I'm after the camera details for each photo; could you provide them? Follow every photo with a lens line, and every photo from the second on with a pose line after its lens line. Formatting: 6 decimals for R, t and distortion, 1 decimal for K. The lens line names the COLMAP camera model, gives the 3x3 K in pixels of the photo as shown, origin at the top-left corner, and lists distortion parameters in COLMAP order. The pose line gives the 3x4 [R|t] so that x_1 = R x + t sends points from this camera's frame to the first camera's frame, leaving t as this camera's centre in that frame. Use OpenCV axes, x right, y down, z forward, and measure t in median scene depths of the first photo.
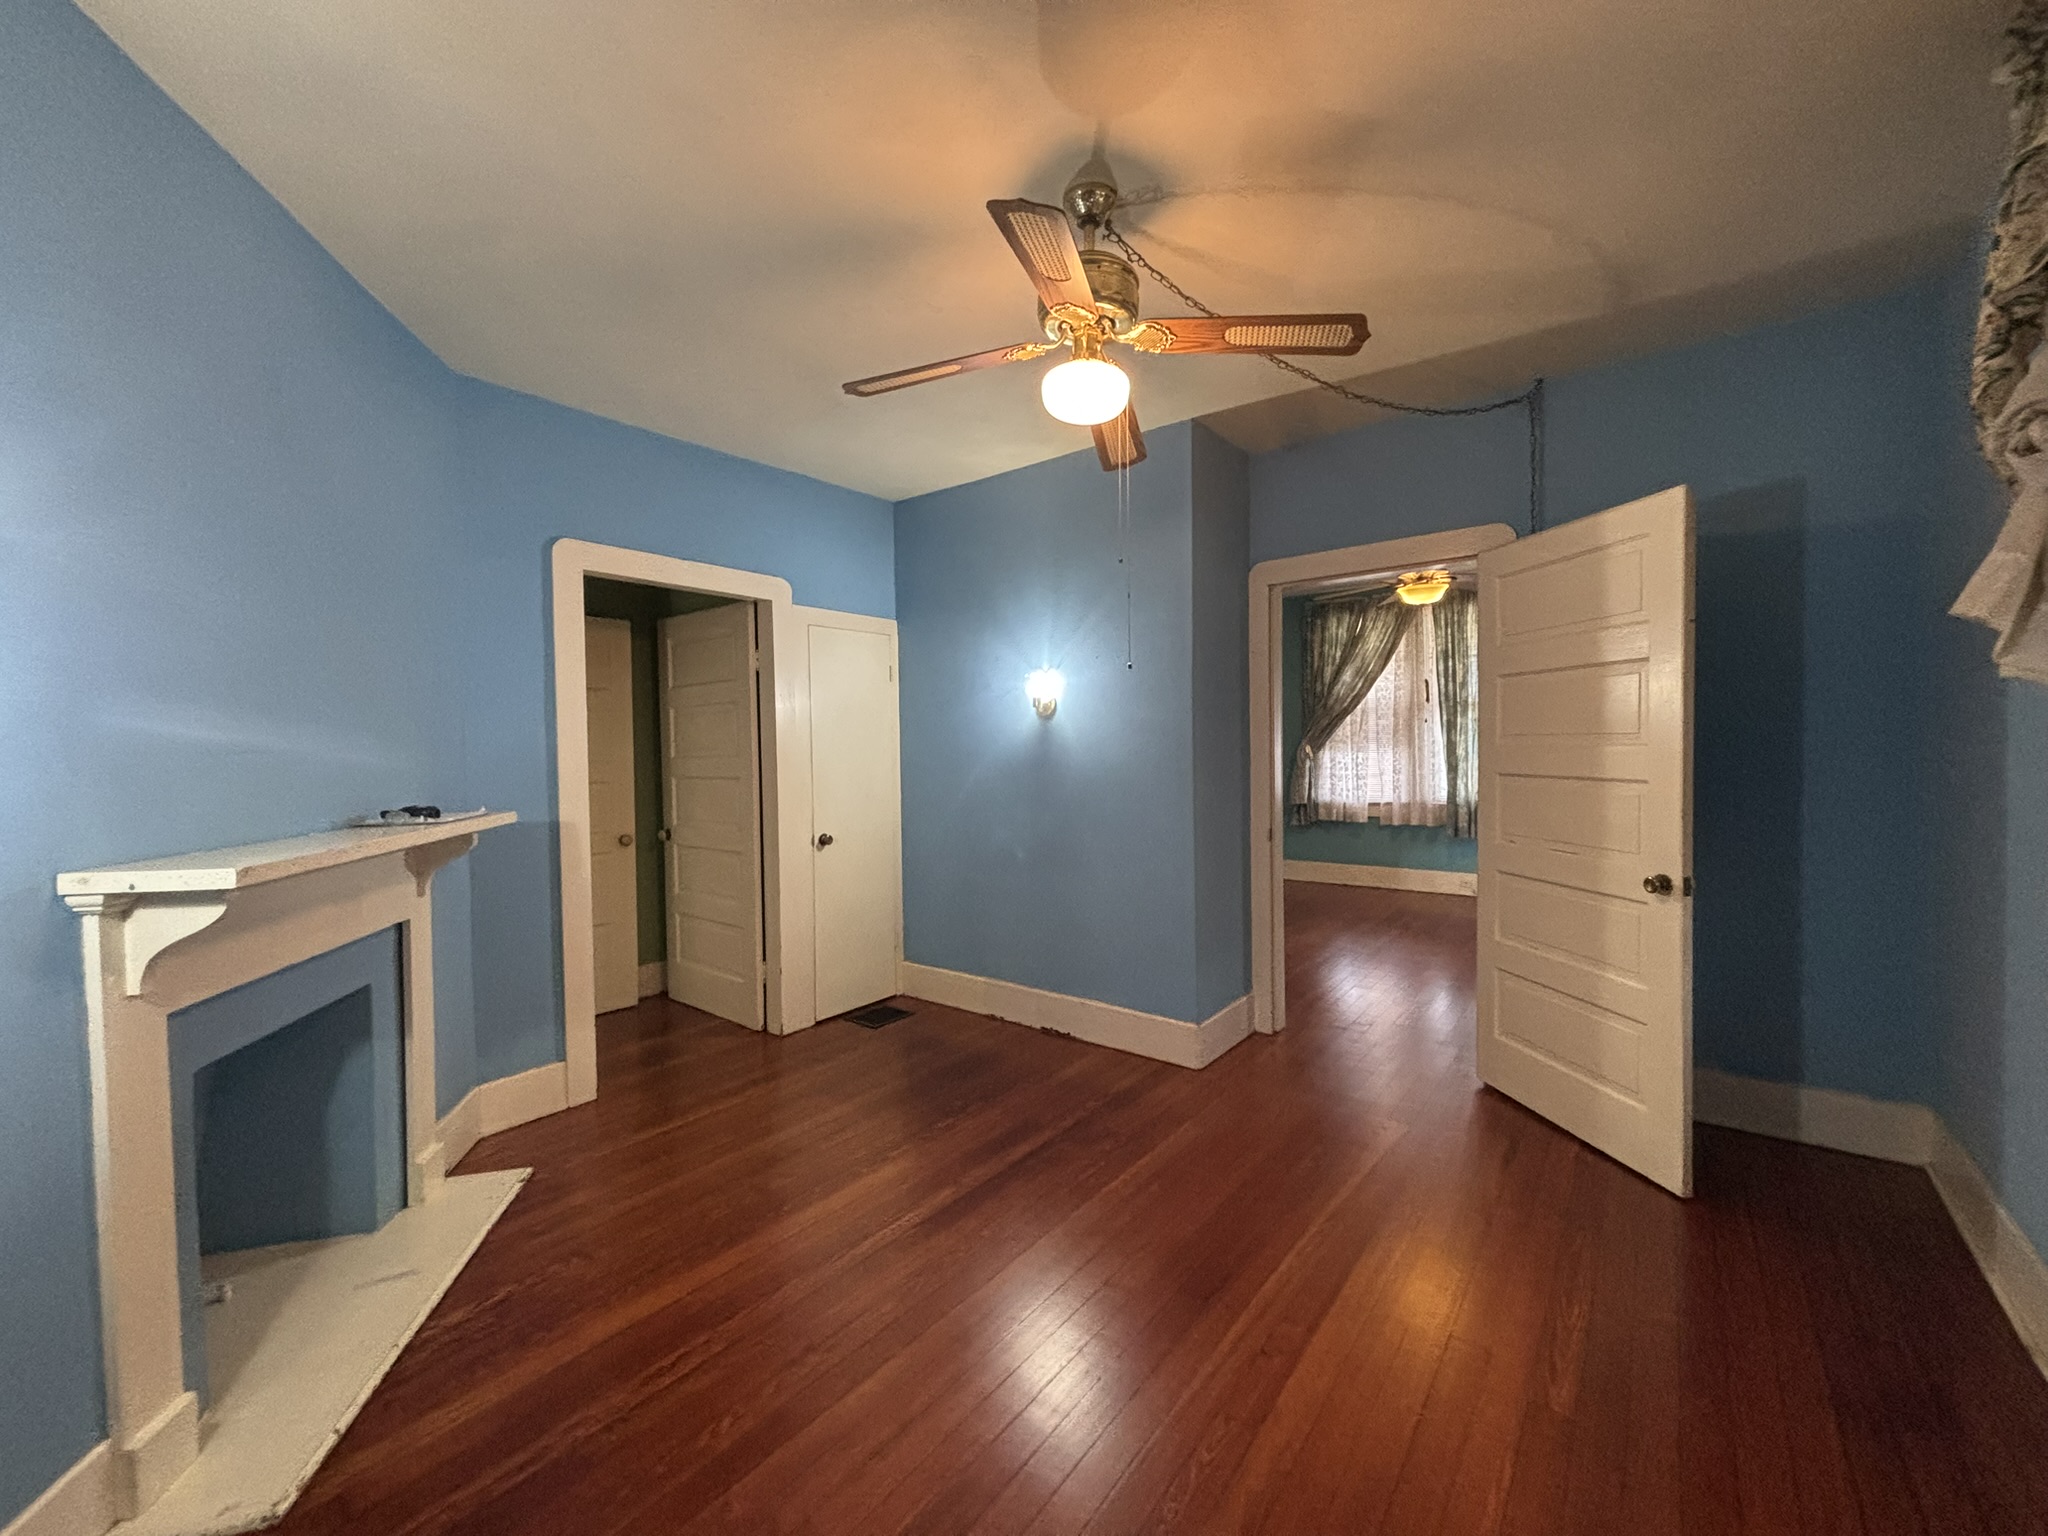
lens RADIAL K [[830.0, 0, 1020.3], [0, 830.0, 761.9], [0, 0, 1]] dist [0.007535, -0.001592]
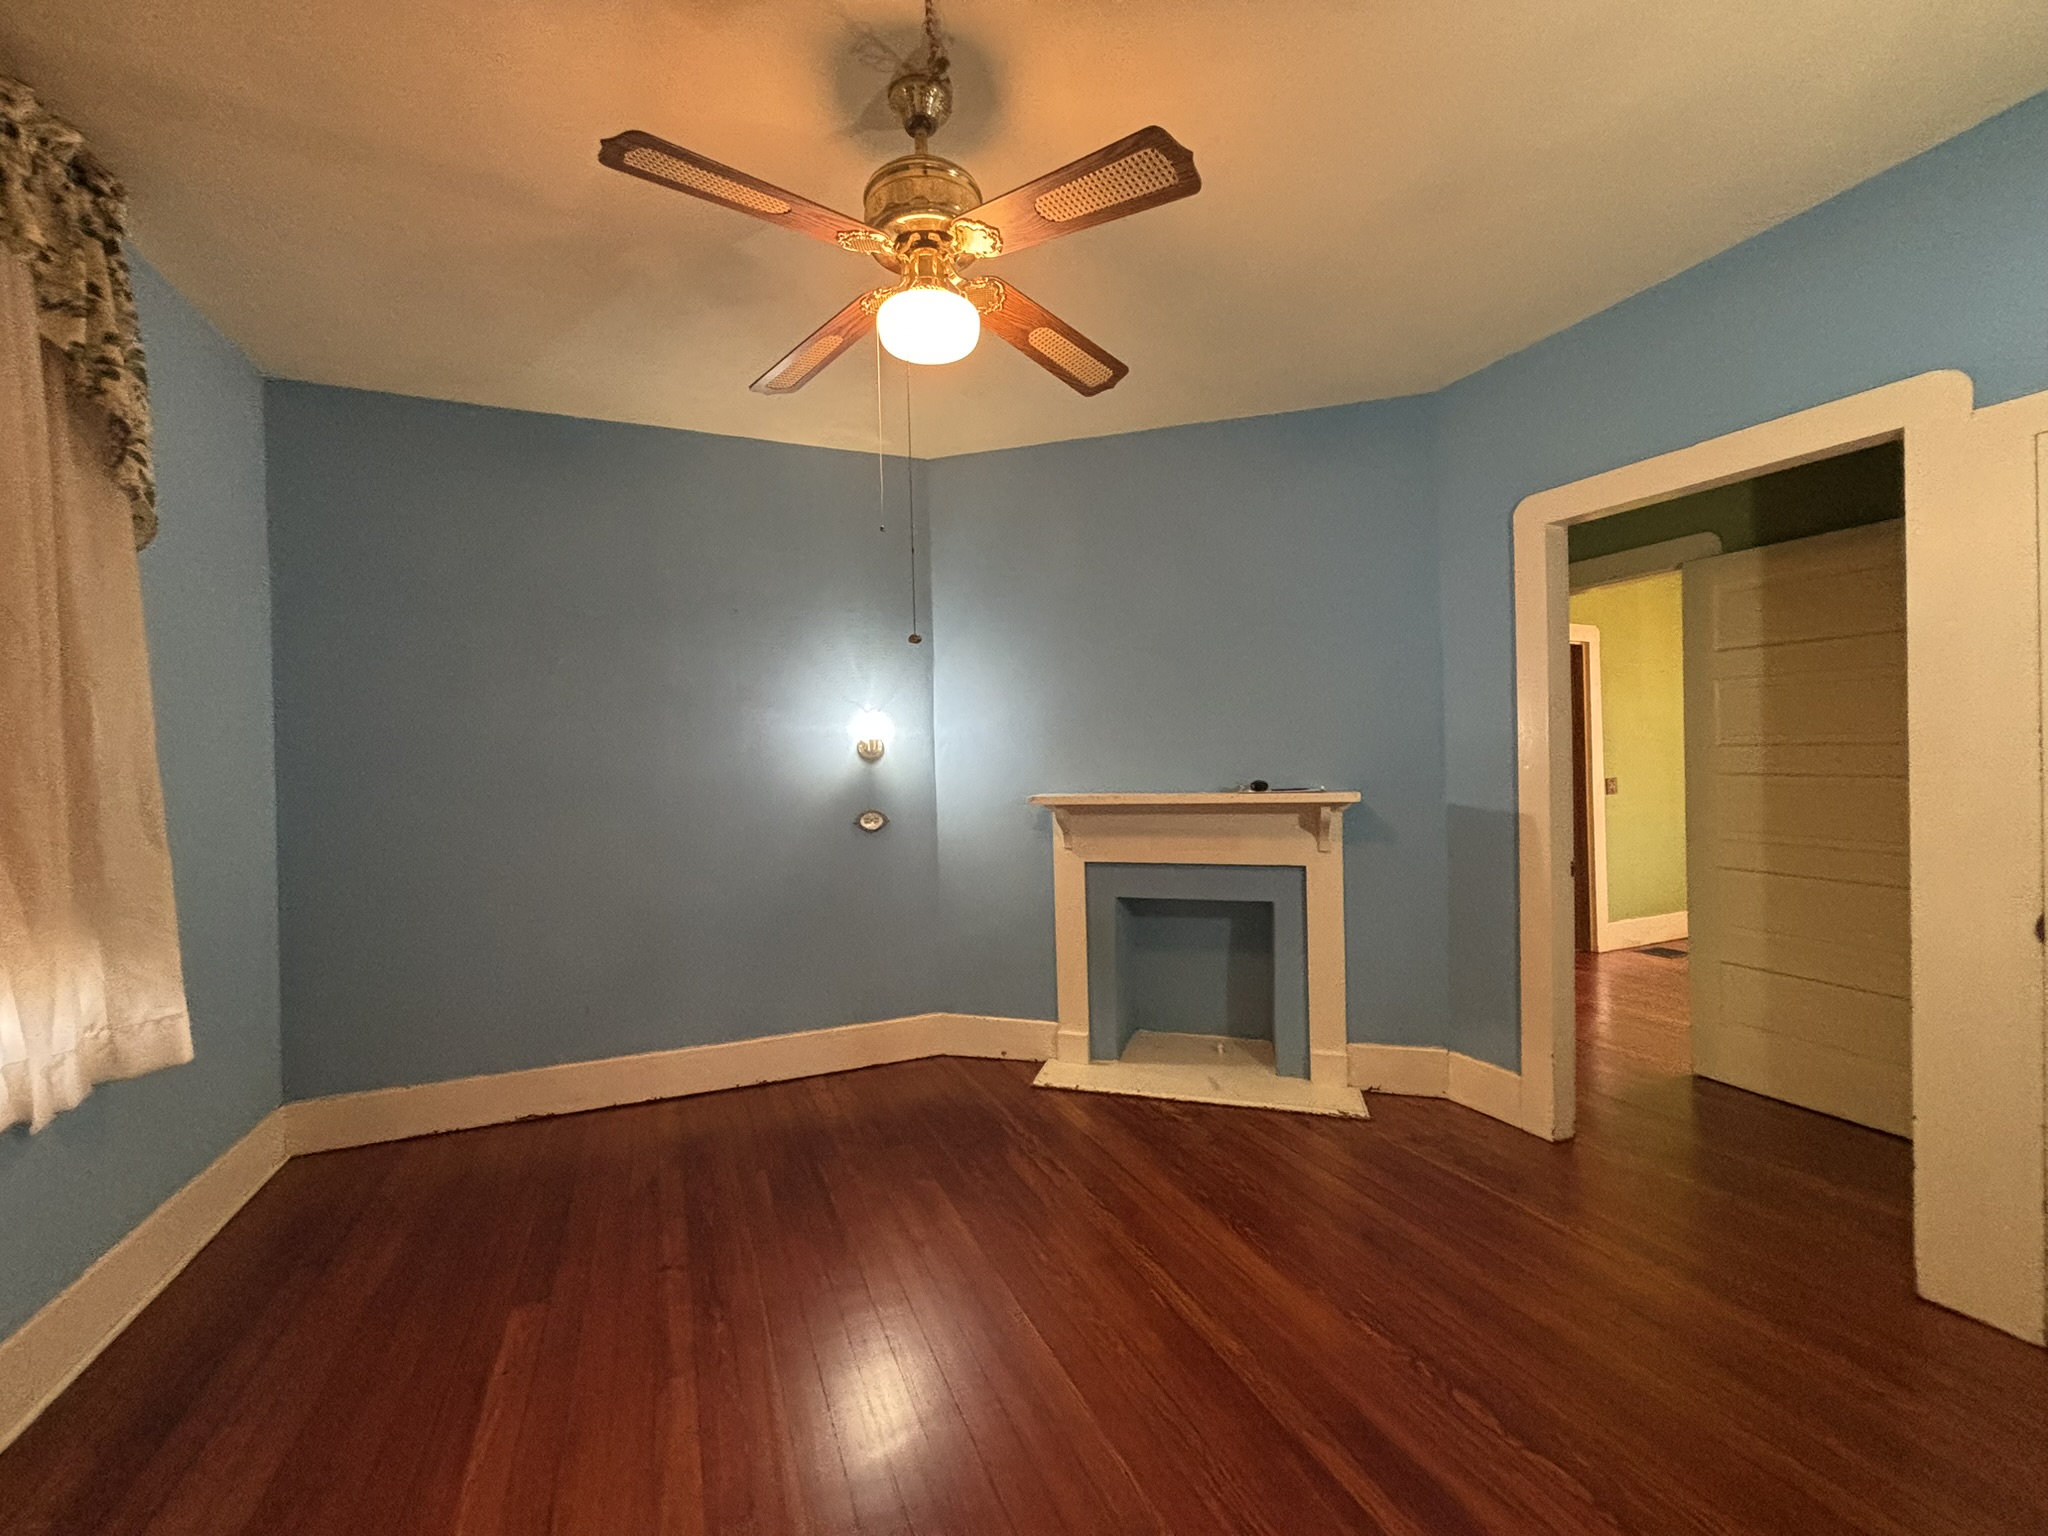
lens RADIAL K [[830.0, 0, 1021.2], [0, 830.0, 762.1], [0, 0, 1]] dist [0.007535, -0.001592]
pose [[-0.476720, 0.021478, -0.878793, 0.692972], [0.008492, 0.999767, 0.019828, -0.009242], [0.879014, 0.001990, -0.476791, 1.299746]]
